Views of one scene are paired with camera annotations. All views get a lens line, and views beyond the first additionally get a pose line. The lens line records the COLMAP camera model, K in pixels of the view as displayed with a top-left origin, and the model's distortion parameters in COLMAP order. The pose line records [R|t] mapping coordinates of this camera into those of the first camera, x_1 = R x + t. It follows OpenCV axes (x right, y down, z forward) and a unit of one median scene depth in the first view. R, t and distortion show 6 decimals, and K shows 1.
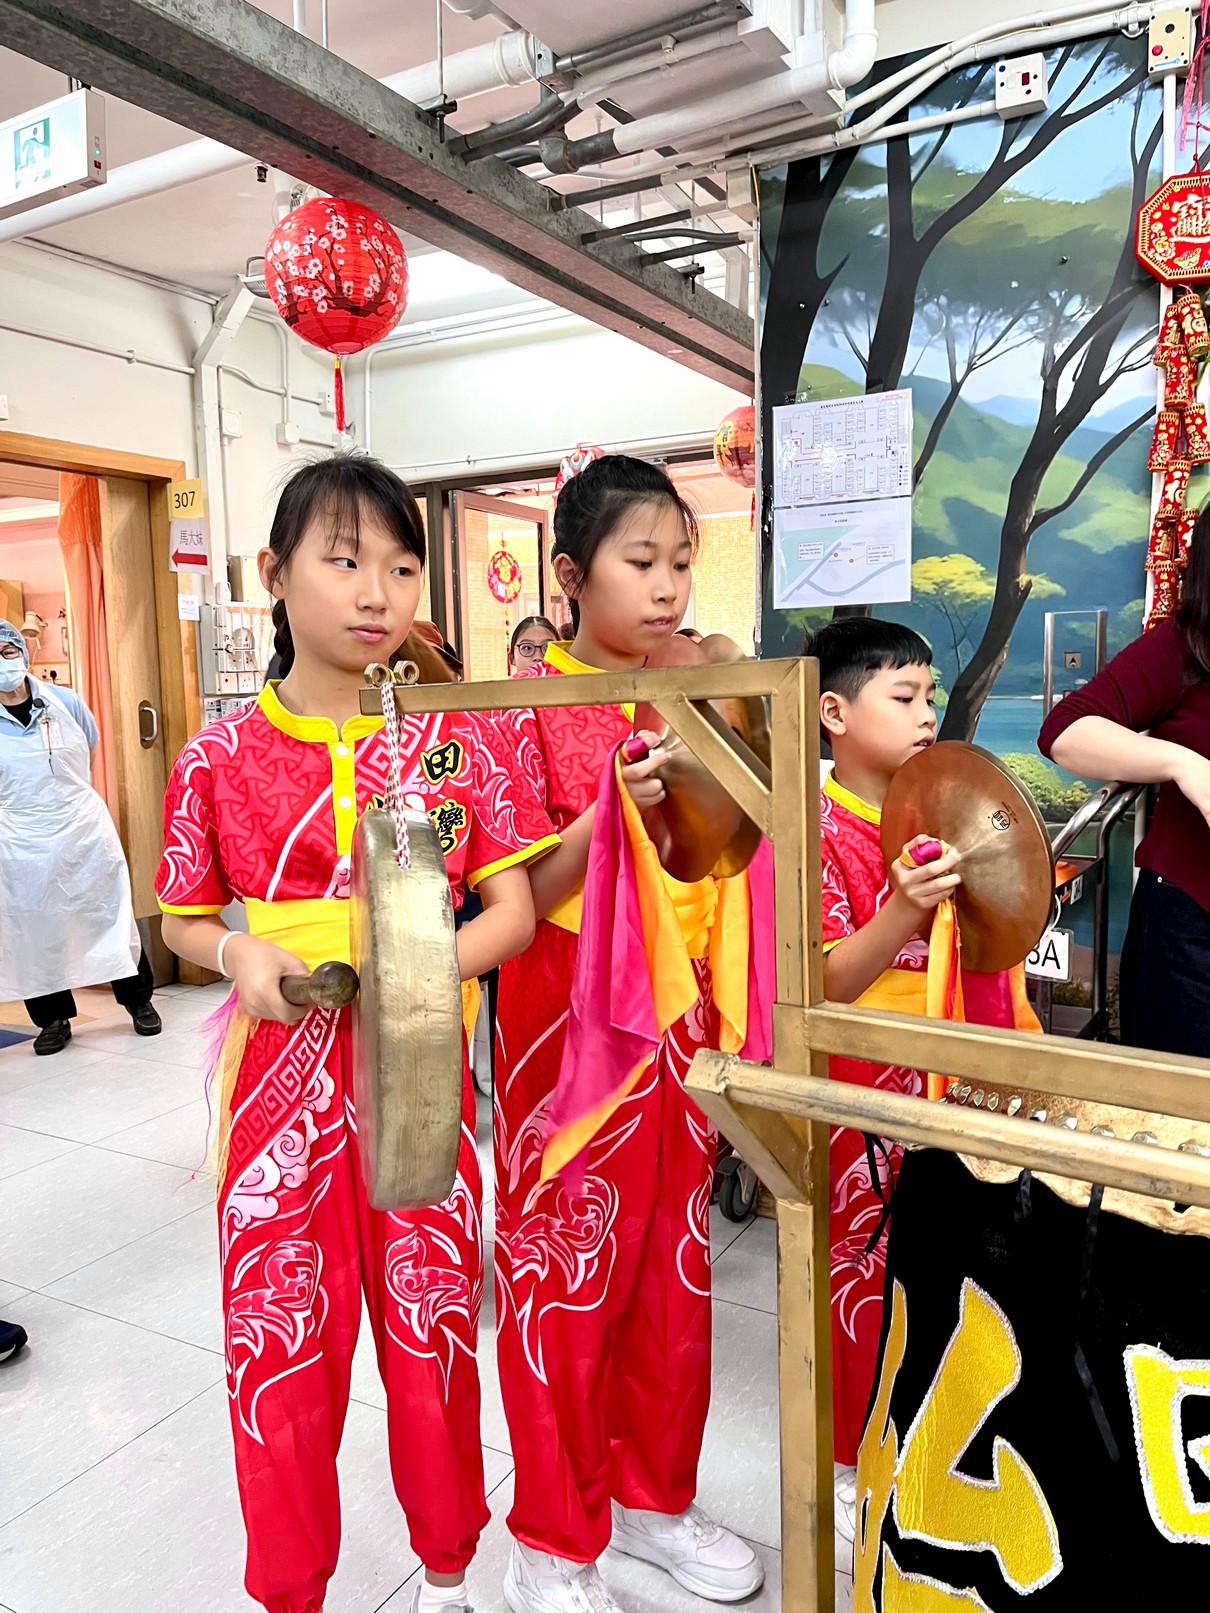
lens RADIAL K [[1216.8, 0, 609.6], [0, 1216.8, 814.7], [0, 0, 1]] dist [0.048576, -0.079502]
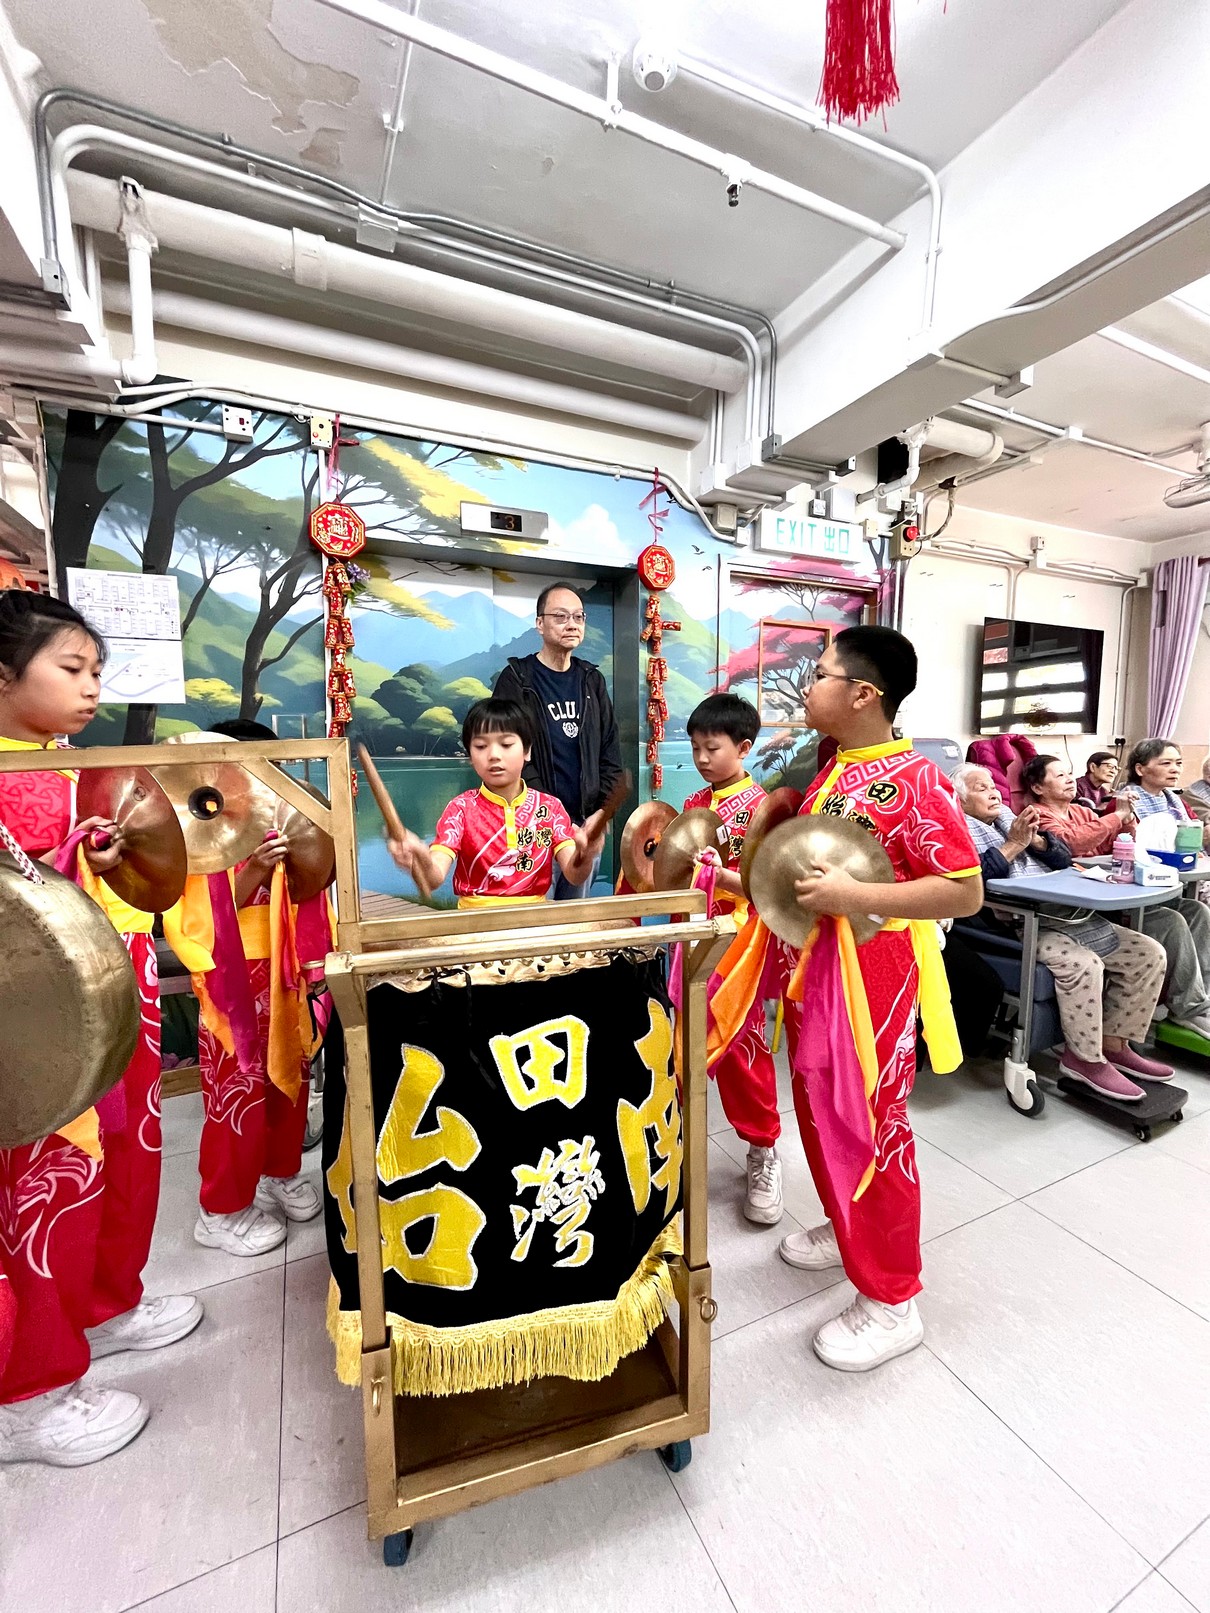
lens RADIAL K [[651.4, 0, 598.0], [0, 651.4, 807.8], [0, 0, 1]] dist [-0.003483, -0.000421]
pose [[0.590327, -0.063805, 0.804639, -0.155559], [0.082966, 0.996387, 0.018142, -0.002516], [-0.802889, 0.056049, 0.593488, 0.031361]]
